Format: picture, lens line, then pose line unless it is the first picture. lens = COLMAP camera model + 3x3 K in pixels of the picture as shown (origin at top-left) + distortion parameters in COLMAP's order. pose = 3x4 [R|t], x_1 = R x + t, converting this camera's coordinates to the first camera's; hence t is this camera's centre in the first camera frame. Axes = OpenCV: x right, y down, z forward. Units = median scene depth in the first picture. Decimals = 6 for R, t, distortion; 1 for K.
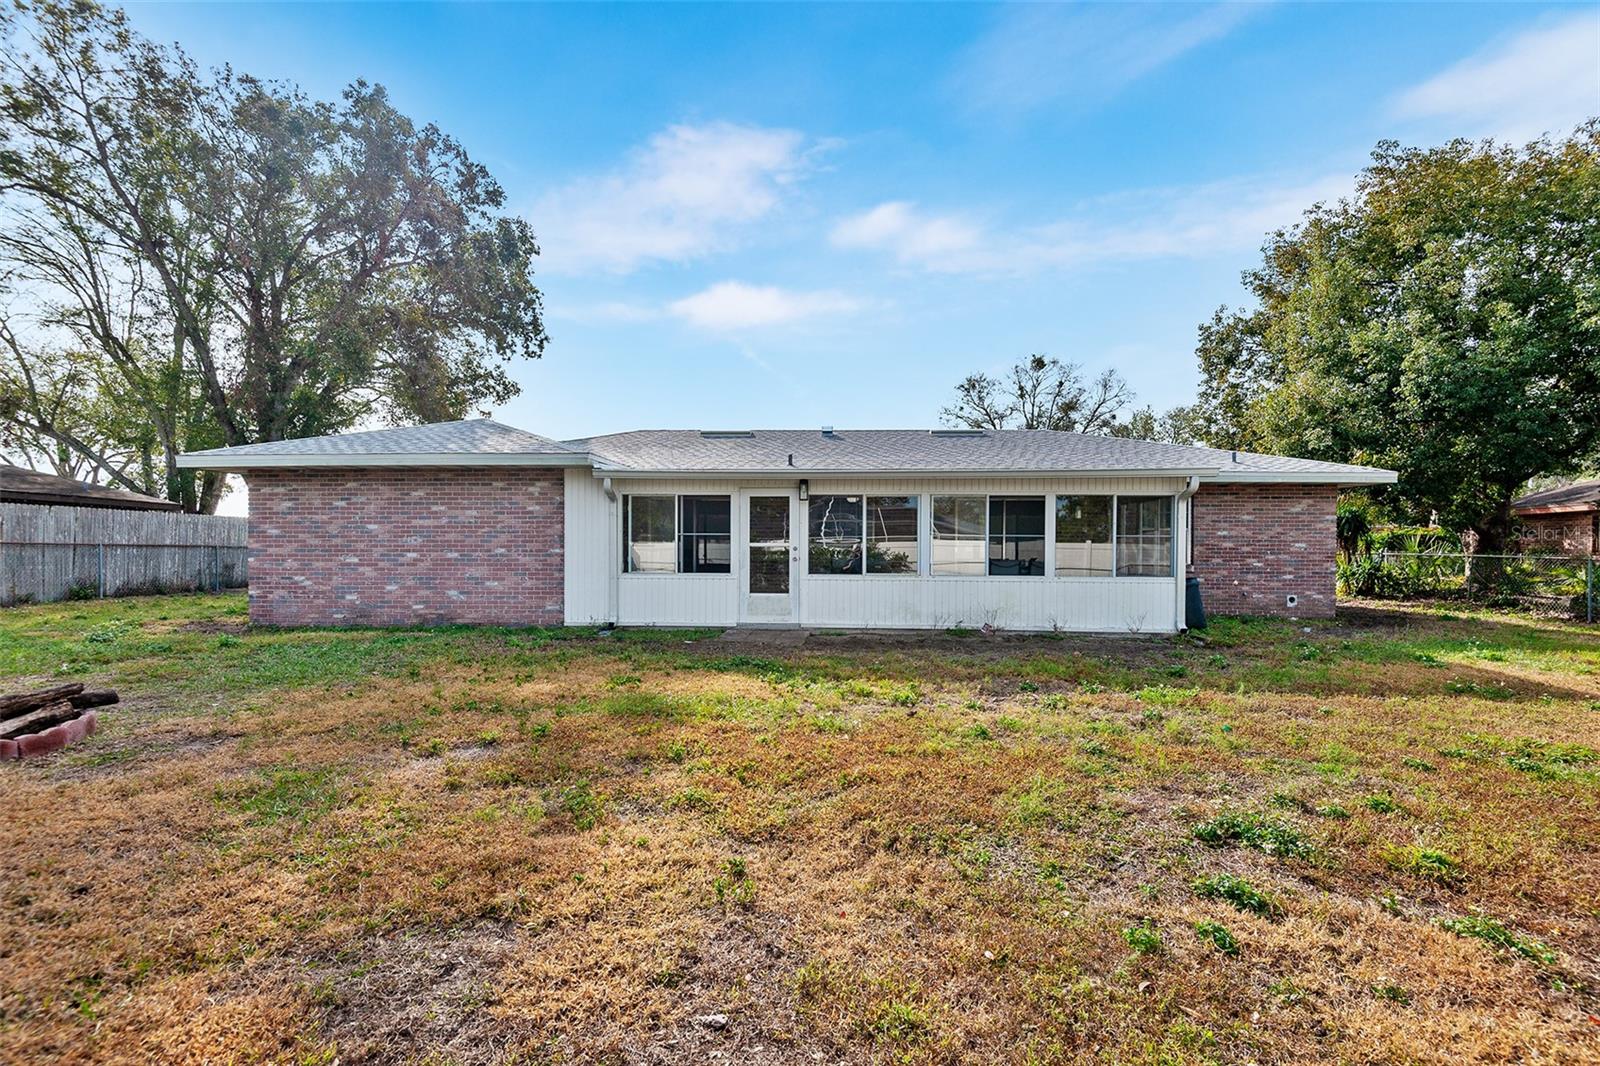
lens RADIAL K [[737.3, 0, 803.6], [0, 737.3, 545.6], [0, 0, 1]] dist [0.041503, -0.022785]
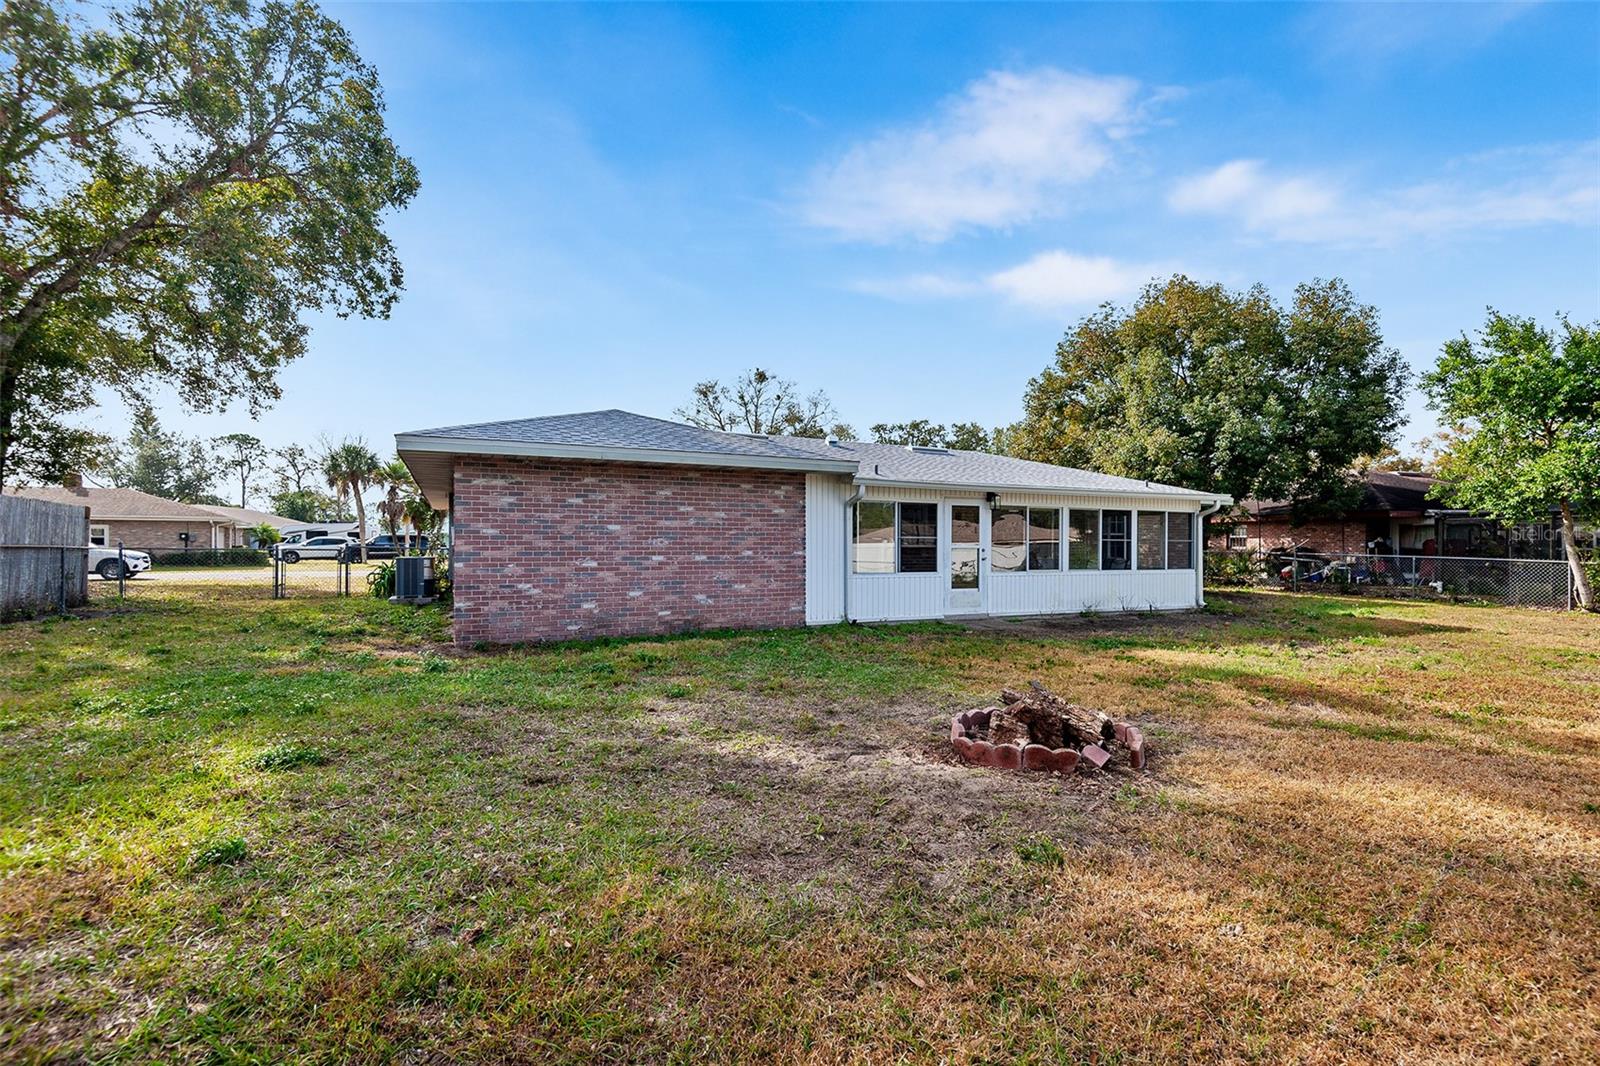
lens RADIAL K [[737.3, 0, 803.6], [0, 737.3, 545.6], [0, 0, 1]] dist [0.041503, -0.022785]
pose [[0.872779, -0.000953, 0.488114, -0.818611], [-0.001019, 0.999992, 0.003776, -0.006740], [-0.488114, -0.003793, 0.872772, 0.101389]]
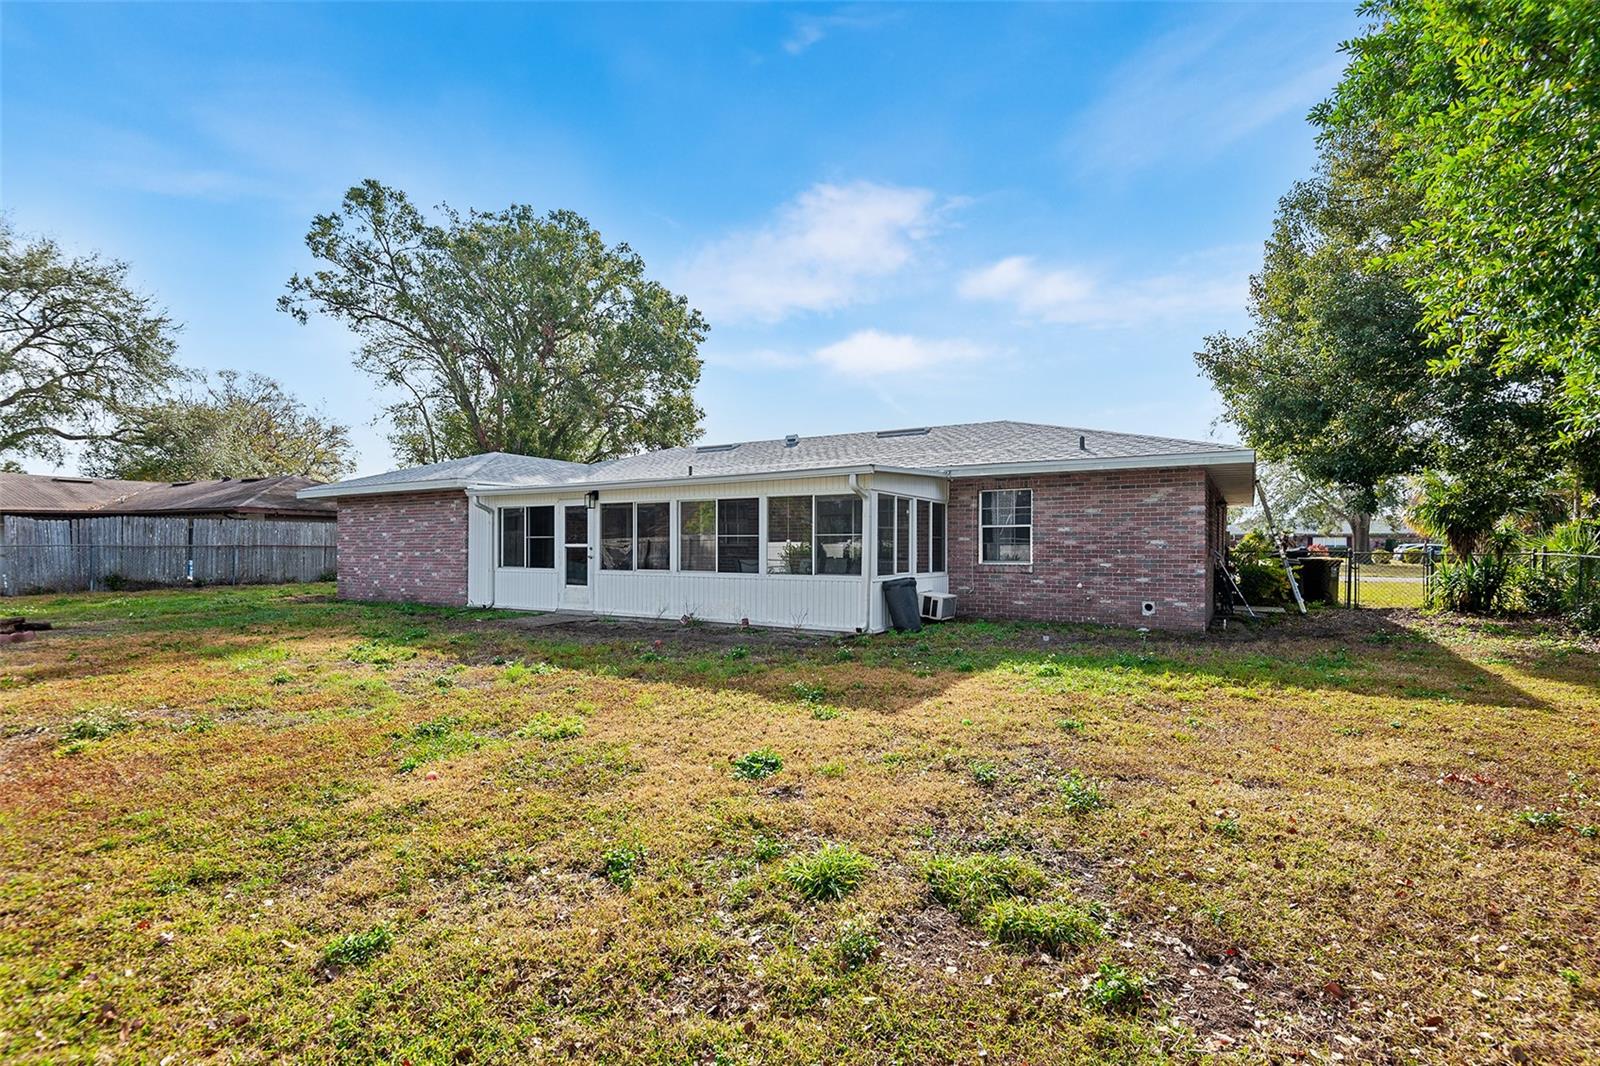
lens RADIAL K [[737.3, 0, 803.6], [0, 737.3, 545.6], [0, 0, 1]] dist [0.041503, -0.022785]
pose [[0.884477, -0.005416, -0.466552, 0.831689], [0.003189, 0.999979, -0.005562, 0.007651], [0.466573, 0.003432, 0.884476, 0.092389]]
